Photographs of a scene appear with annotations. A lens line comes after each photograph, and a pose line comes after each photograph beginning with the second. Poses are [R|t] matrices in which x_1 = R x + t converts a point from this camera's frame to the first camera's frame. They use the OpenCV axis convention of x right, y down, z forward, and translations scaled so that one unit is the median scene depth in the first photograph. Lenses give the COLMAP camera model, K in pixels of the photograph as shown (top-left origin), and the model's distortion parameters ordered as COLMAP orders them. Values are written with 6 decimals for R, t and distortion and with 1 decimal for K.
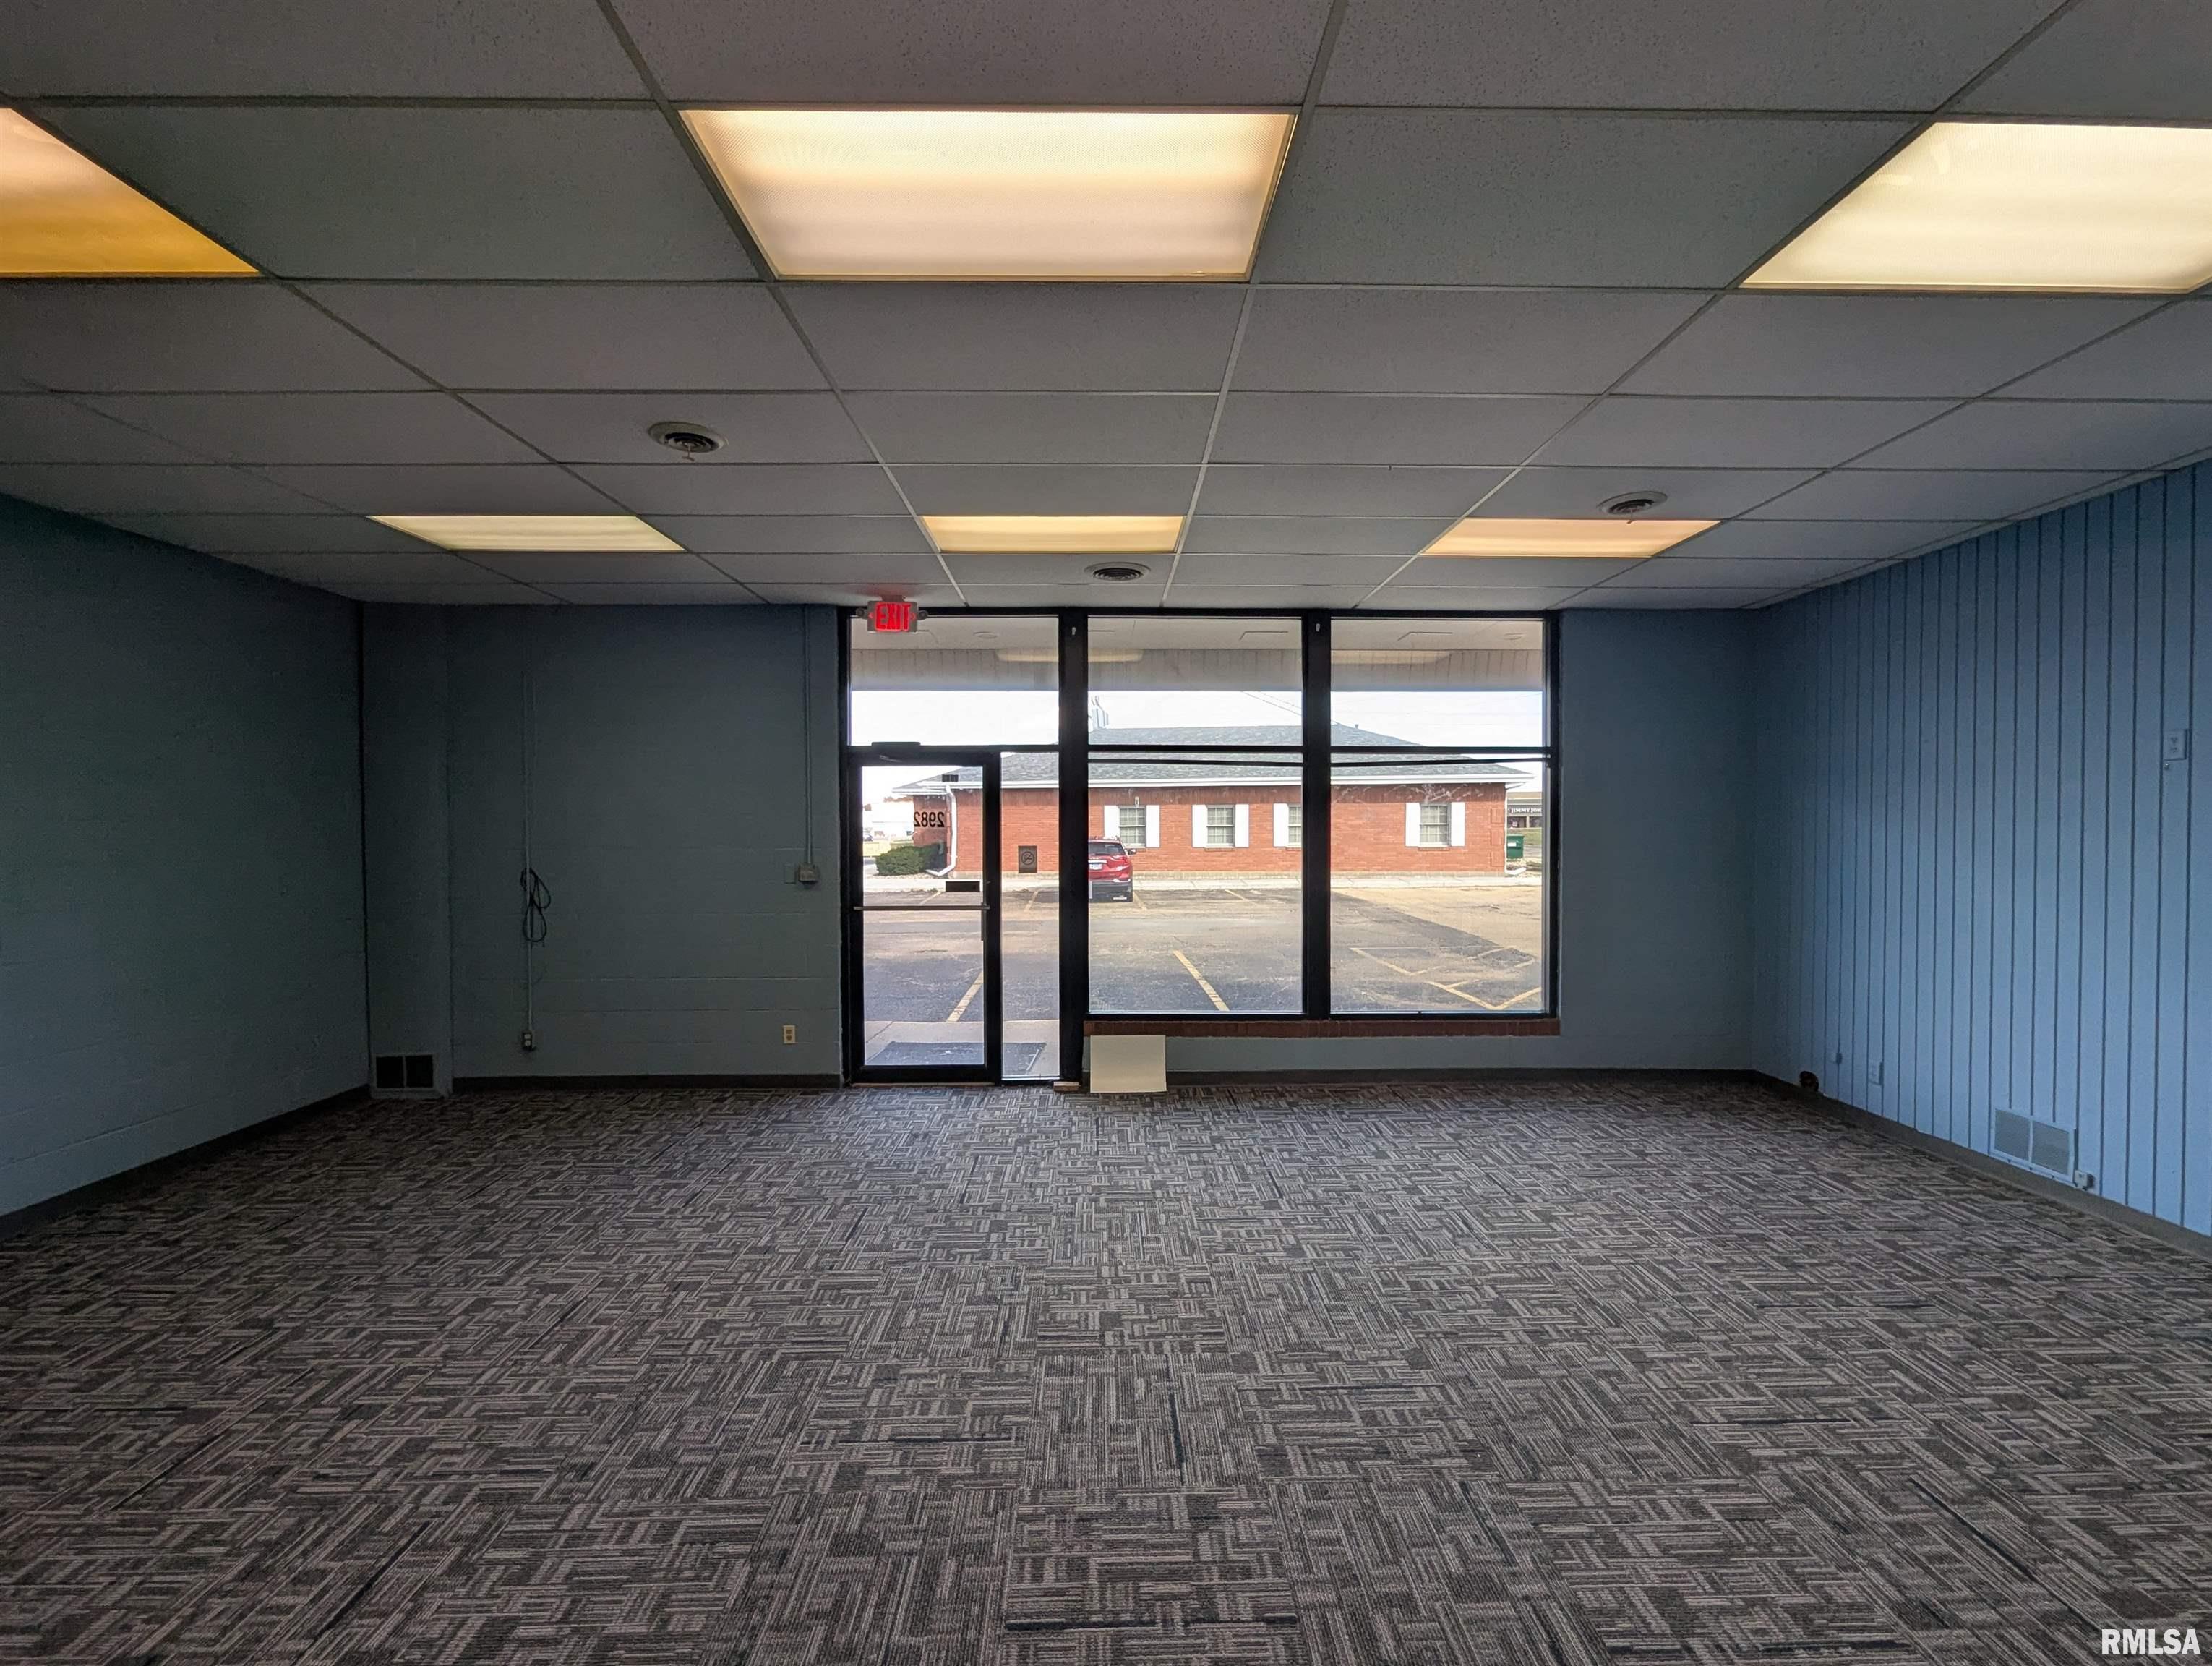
lens RADIAL K [[956.5, 0, 1114.0], [0, 956.5, 847.4], [0, 0, 1]] dist [-0.001417, 0.000473]
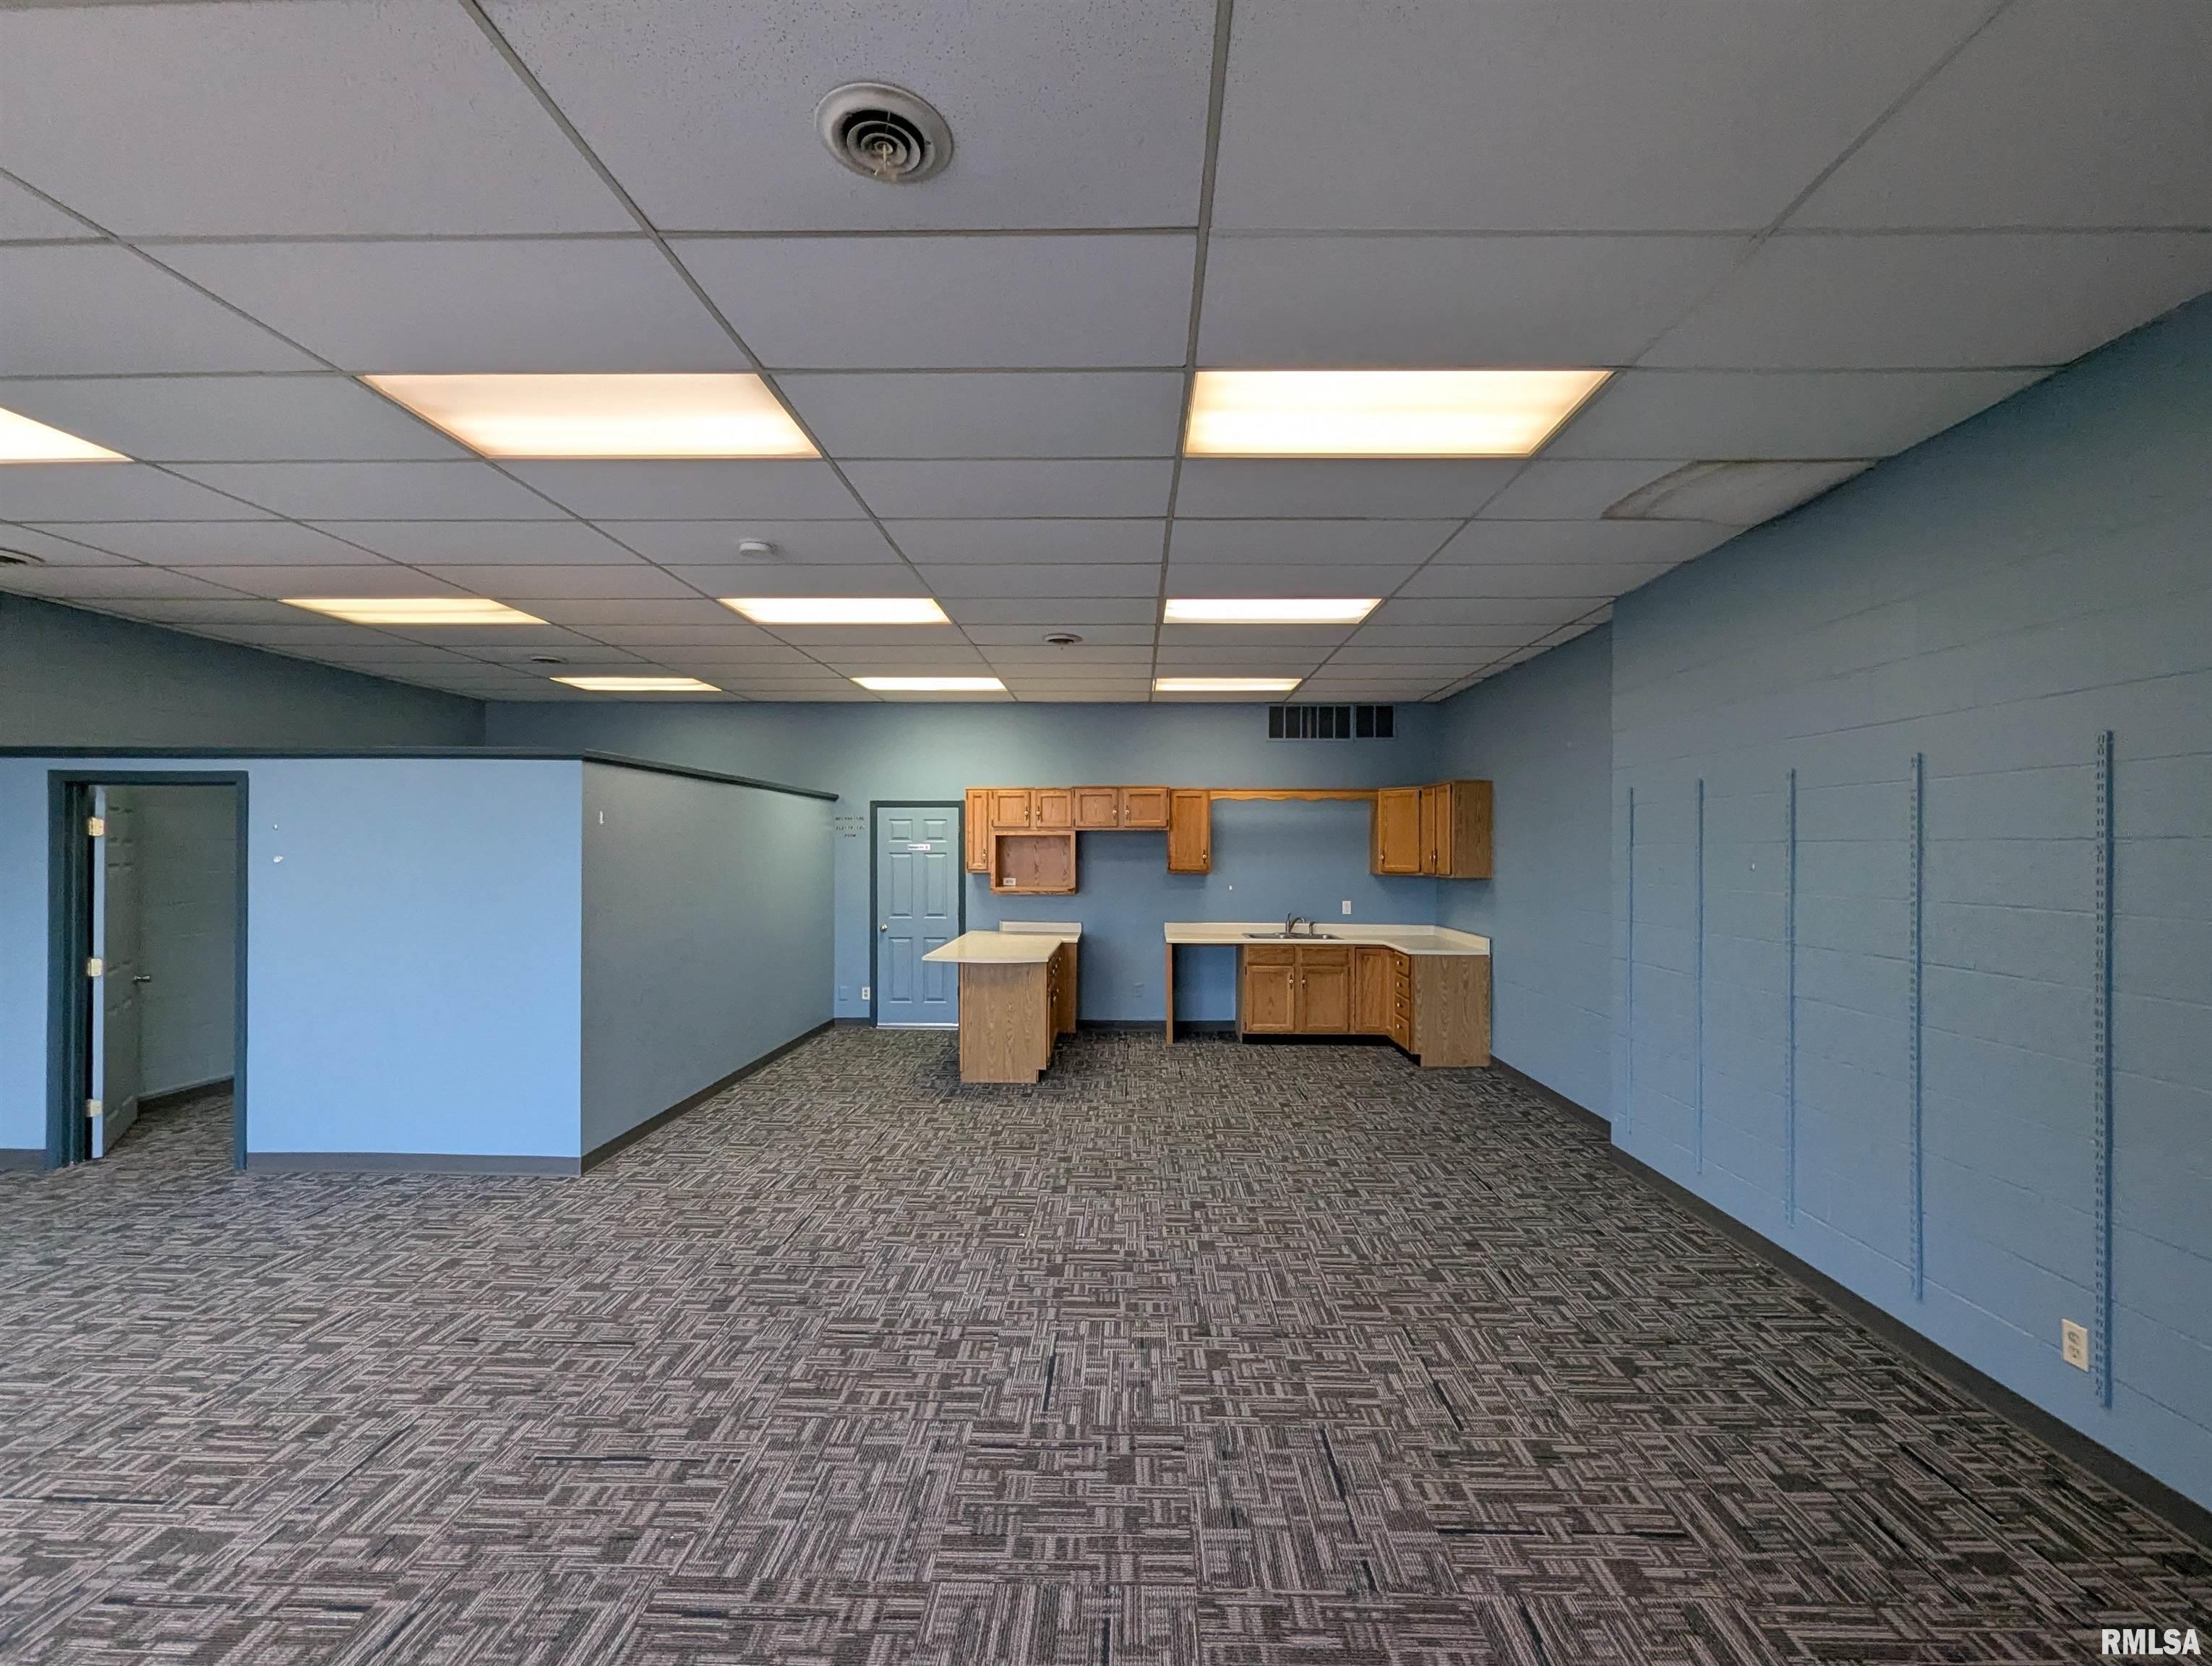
lens RADIAL K [[956.5, 0, 1112.4], [0, 956.5, 833.9], [0, 0, 1]] dist [-0.001417, 0.000473]
pose [[-0.999149, 0.000431, 0.041242, -0.571376], [0.000755, 0.999969, 0.007852, -0.036535], [-0.041237, 0.007876, -0.999118, 1.489016]]
